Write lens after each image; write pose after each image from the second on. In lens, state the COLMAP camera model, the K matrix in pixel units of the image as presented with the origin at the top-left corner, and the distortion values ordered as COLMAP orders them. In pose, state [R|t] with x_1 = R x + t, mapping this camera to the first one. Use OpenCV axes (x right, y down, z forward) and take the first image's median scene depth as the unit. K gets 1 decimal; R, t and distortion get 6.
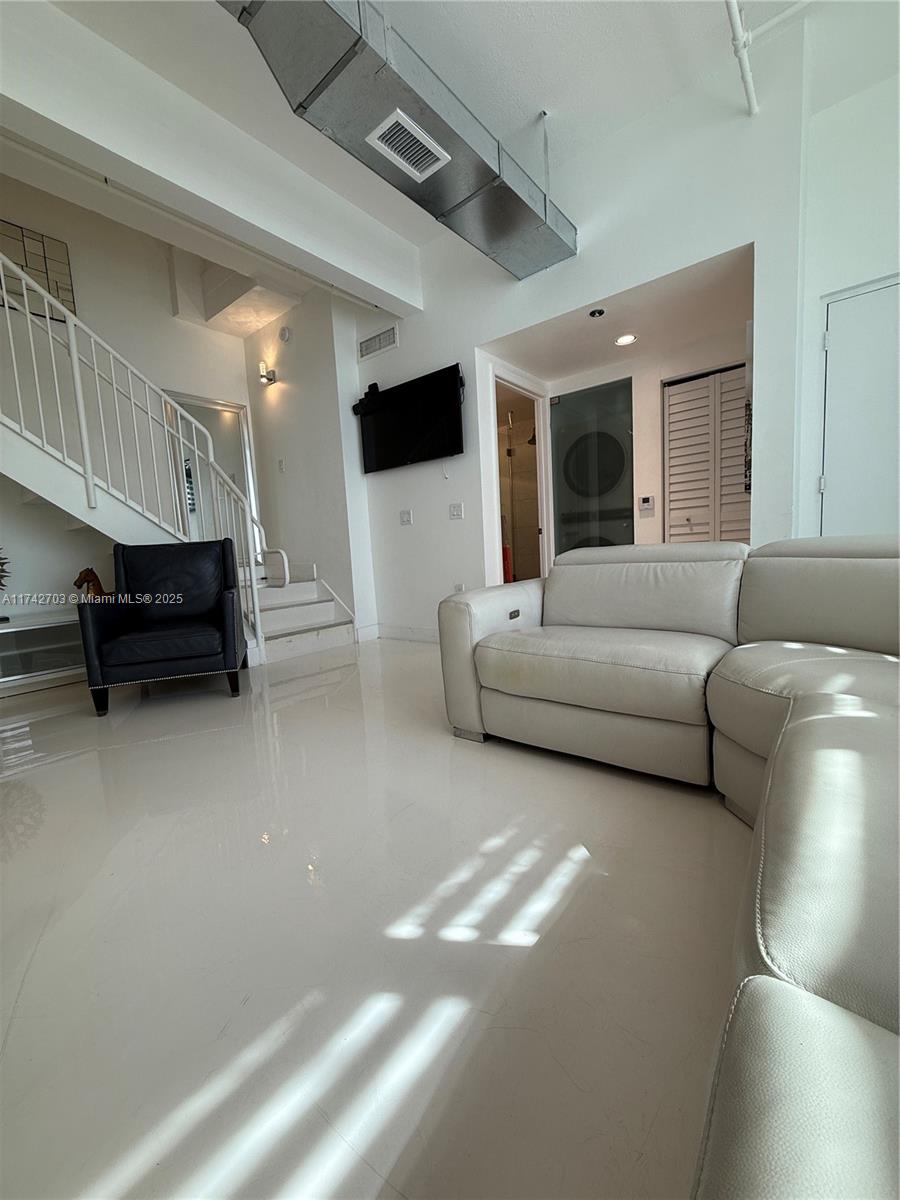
lens RADIAL K [[478.8, 0, 451.7], [0, 478.8, 602.6], [0, 0, 1]] dist [-0.001550, 0.000637]
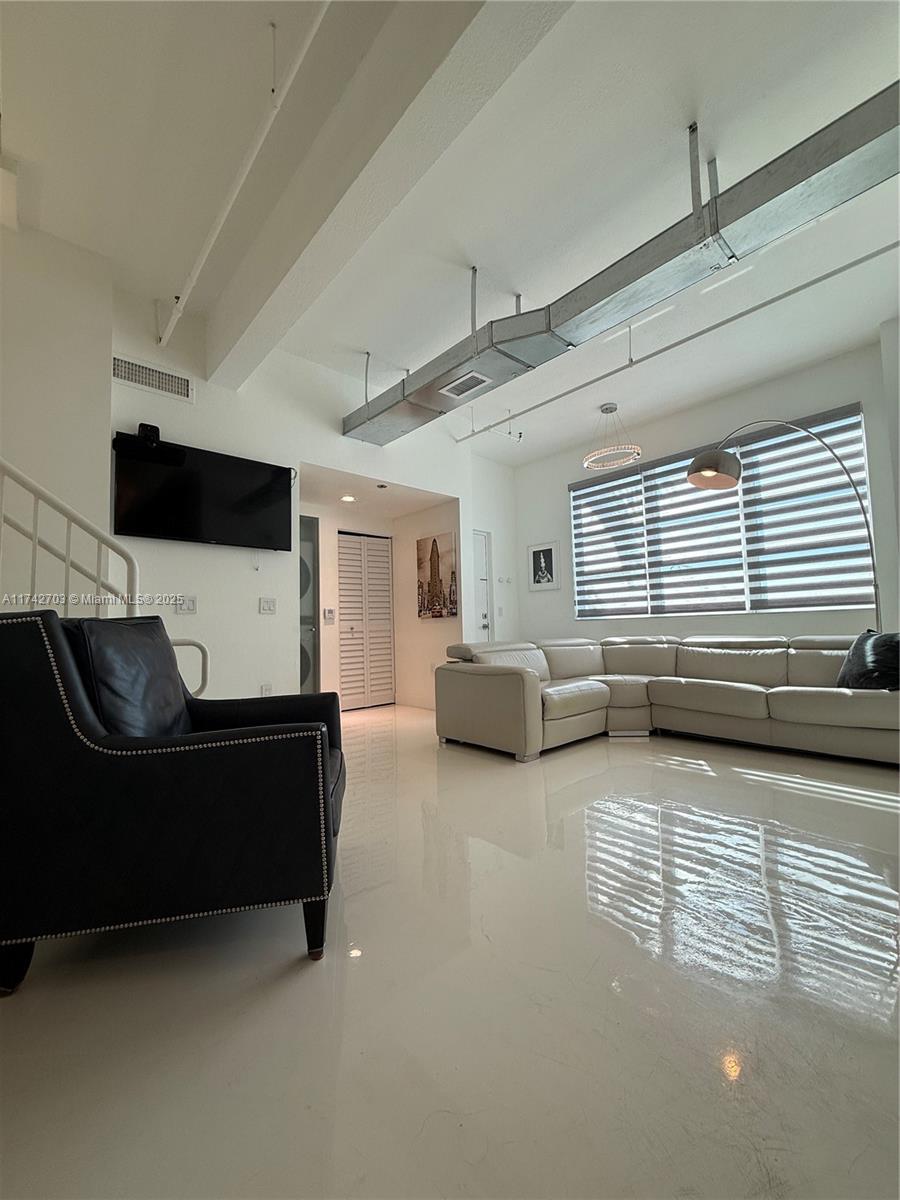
lens RADIAL K [[478.8, 0, 451.5], [0, 478.8, 604.3], [0, 0, 1]] dist [-0.001550, 0.000637]
pose [[0.163462, 0.105487, 0.980894, -0.970663], [0.126323, 0.983845, -0.126856, -0.032584], [-0.978429, 0.144646, 0.147495, 0.571130]]
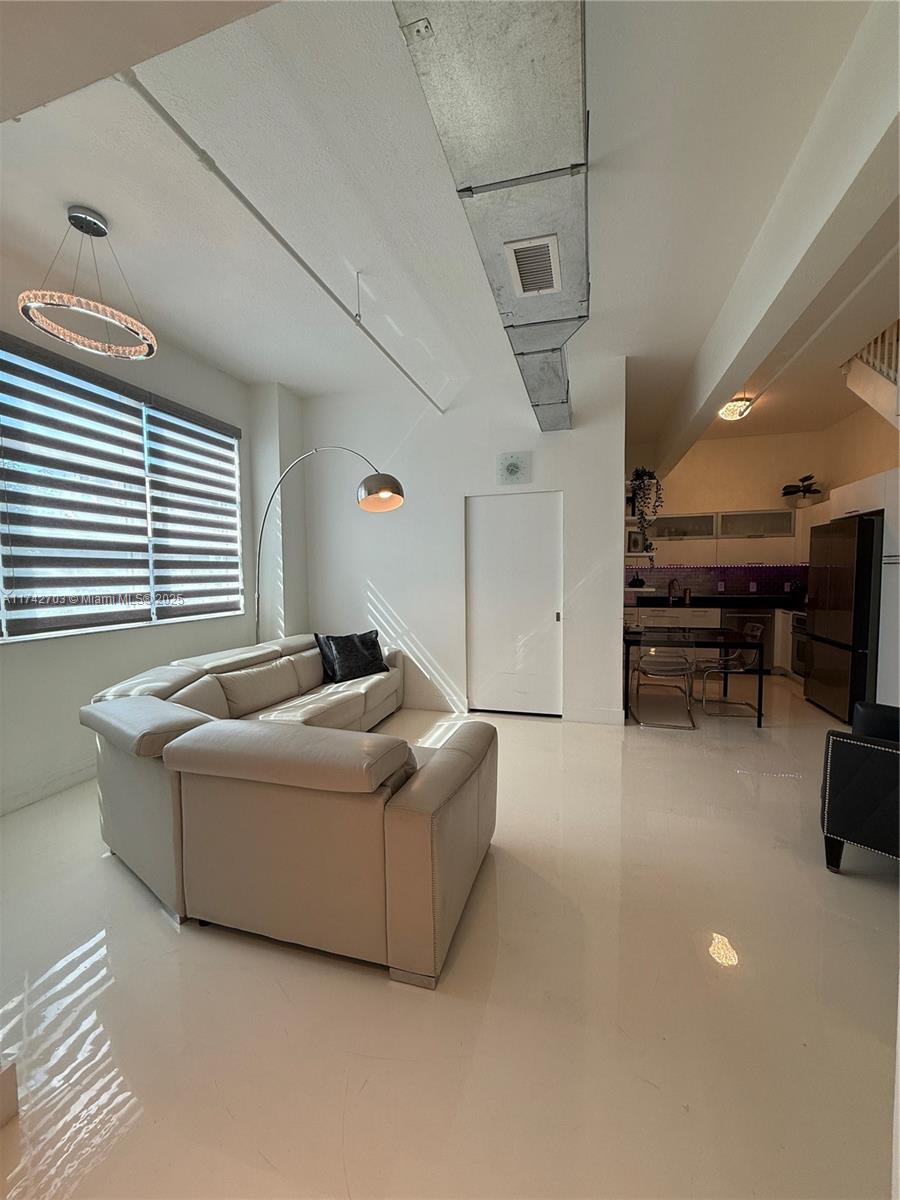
lens RADIAL K [[478.8, 0, 458.7], [0, 478.8, 605.7], [0, 0, 1]] dist [-0.001550, 0.000637]
pose [[-0.917094, 0.082073, -0.390131, 0.298135], [0.004290, 0.980555, 0.196199, -0.325241], [0.398647, 0.178260, -0.899613, 1.197052]]
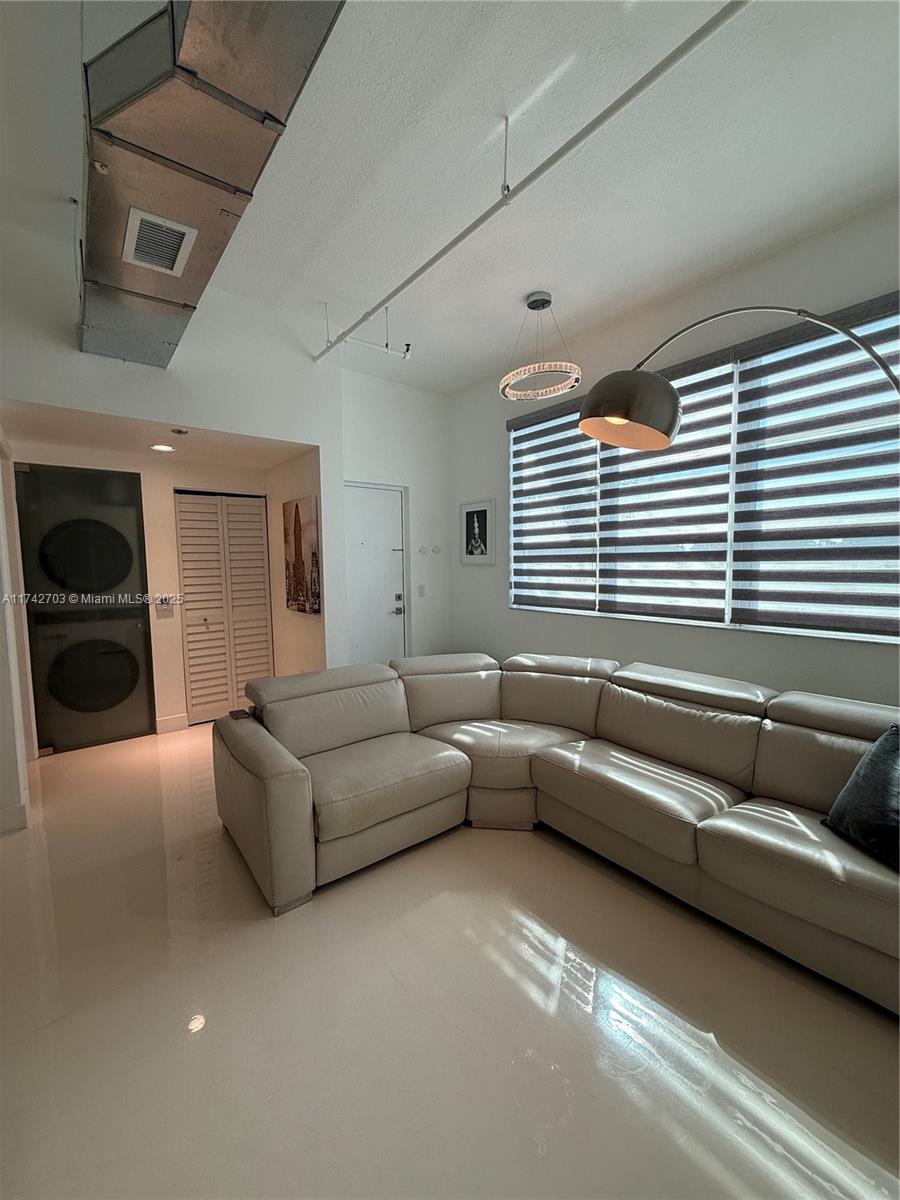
lens RADIAL K [[478.8, 0, 452.1], [0, 478.8, 602.3], [0, 0, 1]] dist [-0.001550, 0.000637]
pose [[0.228507, -0.029647, 0.973091, -0.493717], [0.106625, 0.994285, 0.005254, -0.182213], [-0.967686, 0.102555, 0.230363, 0.239049]]
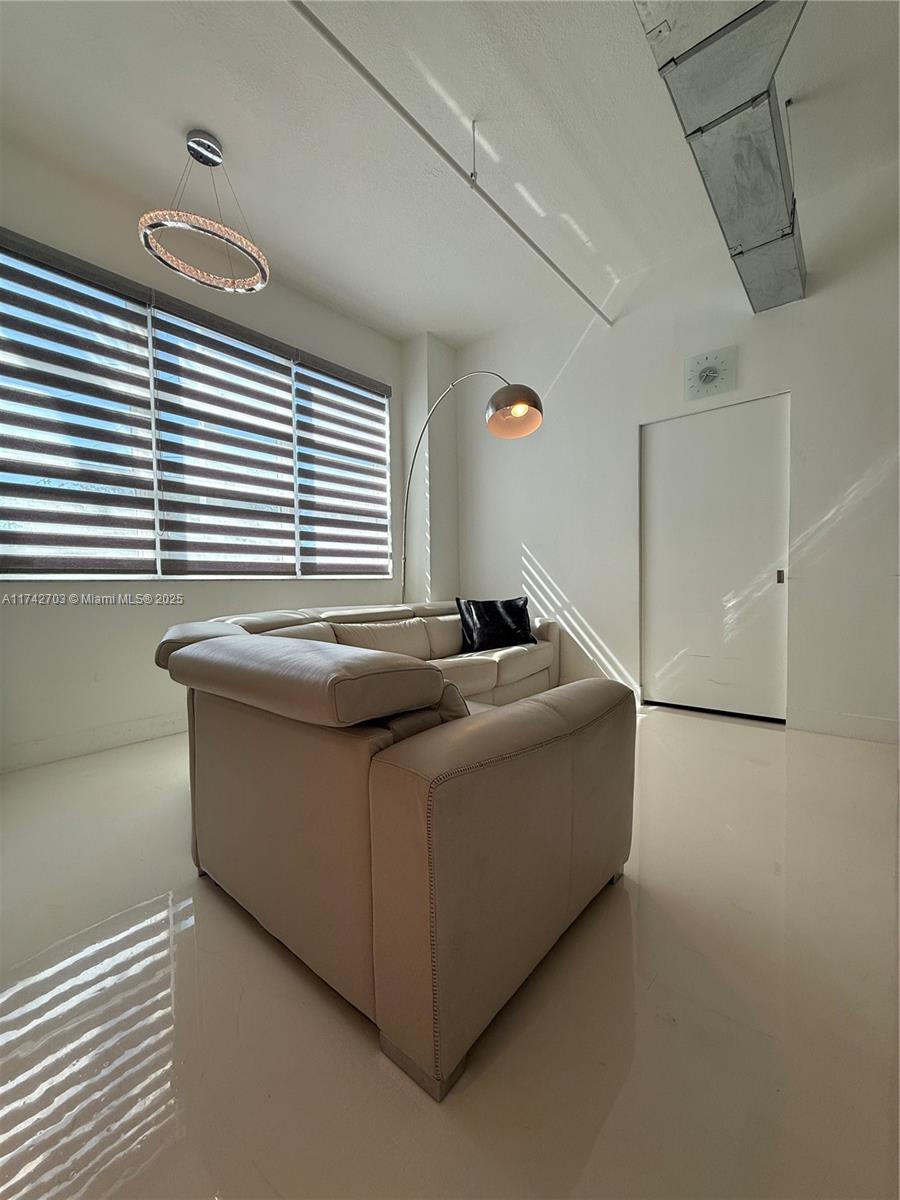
lens RADIAL K [[478.8, 0, 453.8], [0, 478.8, 607.5], [0, 0, 1]] dist [-0.001550, 0.000637]
pose [[-0.997624, 0.063358, 0.027045, 0.130365], [0.066946, 0.984223, 0.163775, -0.165471], [-0.016241, 0.165197, -0.986127, 1.039018]]
